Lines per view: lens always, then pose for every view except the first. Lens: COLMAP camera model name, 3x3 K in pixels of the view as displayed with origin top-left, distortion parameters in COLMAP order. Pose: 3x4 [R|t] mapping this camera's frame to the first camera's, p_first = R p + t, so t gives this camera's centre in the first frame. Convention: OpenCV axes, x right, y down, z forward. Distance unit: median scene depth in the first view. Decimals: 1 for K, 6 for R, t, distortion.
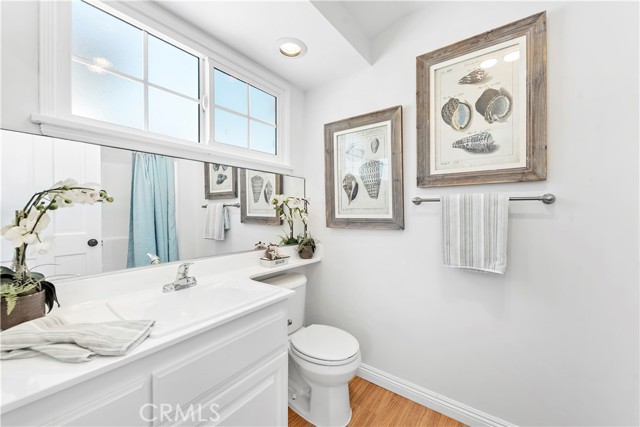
lens RADIAL K [[247.8, 0, 320.0], [0, 247.8, 213.5], [0, 0, 1]] dist [0.000326, 0.000028]
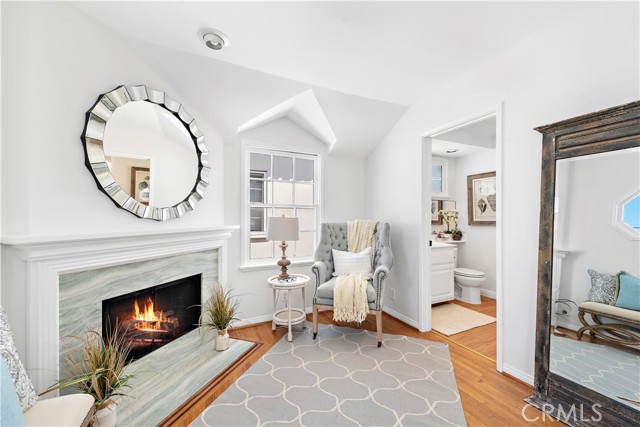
lens RADIAL K [[254.0, 0, 311.0], [0, 254.0, 219.9], [0, 0, 1]] dist [0.001027, 0.000016]
pose [[0.868031, 0.000752, -0.496510, -0.061288], [-0.002453, 0.999993, -0.002774, 0.019576], [0.496504, 0.003626, 0.868027, -1.494526]]
